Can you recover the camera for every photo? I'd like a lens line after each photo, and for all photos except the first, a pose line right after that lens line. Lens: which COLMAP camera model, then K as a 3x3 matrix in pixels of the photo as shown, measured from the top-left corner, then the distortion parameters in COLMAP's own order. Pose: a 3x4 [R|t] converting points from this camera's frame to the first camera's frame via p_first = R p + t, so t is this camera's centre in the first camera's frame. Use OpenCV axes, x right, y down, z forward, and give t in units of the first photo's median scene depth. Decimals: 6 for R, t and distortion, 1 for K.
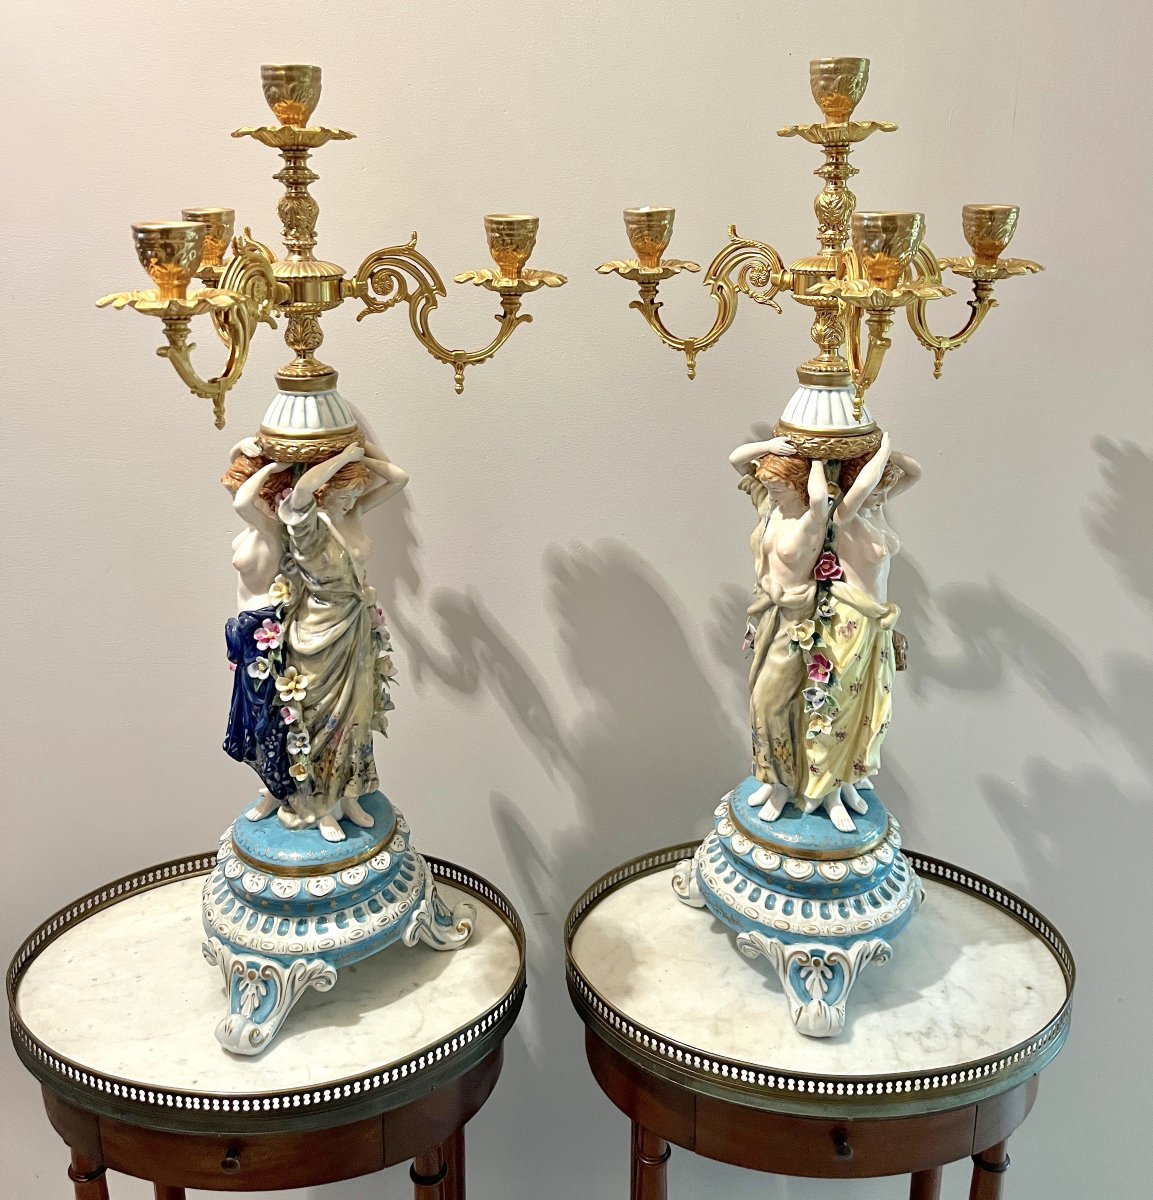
lens RADIAL K [[1146.5, 0, 560.3], [0, 1146.5, 435.3], [0, 0, 1]] dist [0.050943, -0.055568]
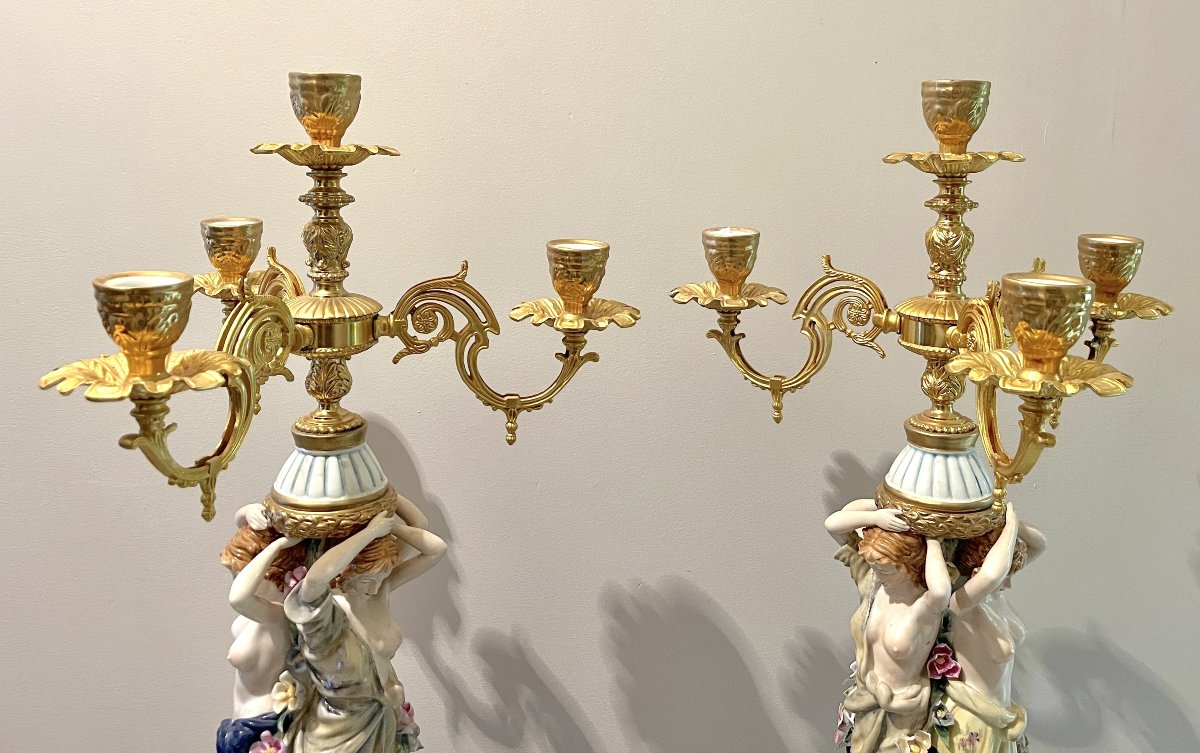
lens RADIAL K [[1019.6, 0, 638.1], [0, 1019.6, 251.0], [0, 0, 1]] dist [0.040921, -0.046325]
pose [[0.999213, 0.019387, 0.034614, -0.023770], [-0.015886, 0.994992, -0.098683, -0.110369], [-0.036353, 0.098055, 0.994517, 0.233298]]
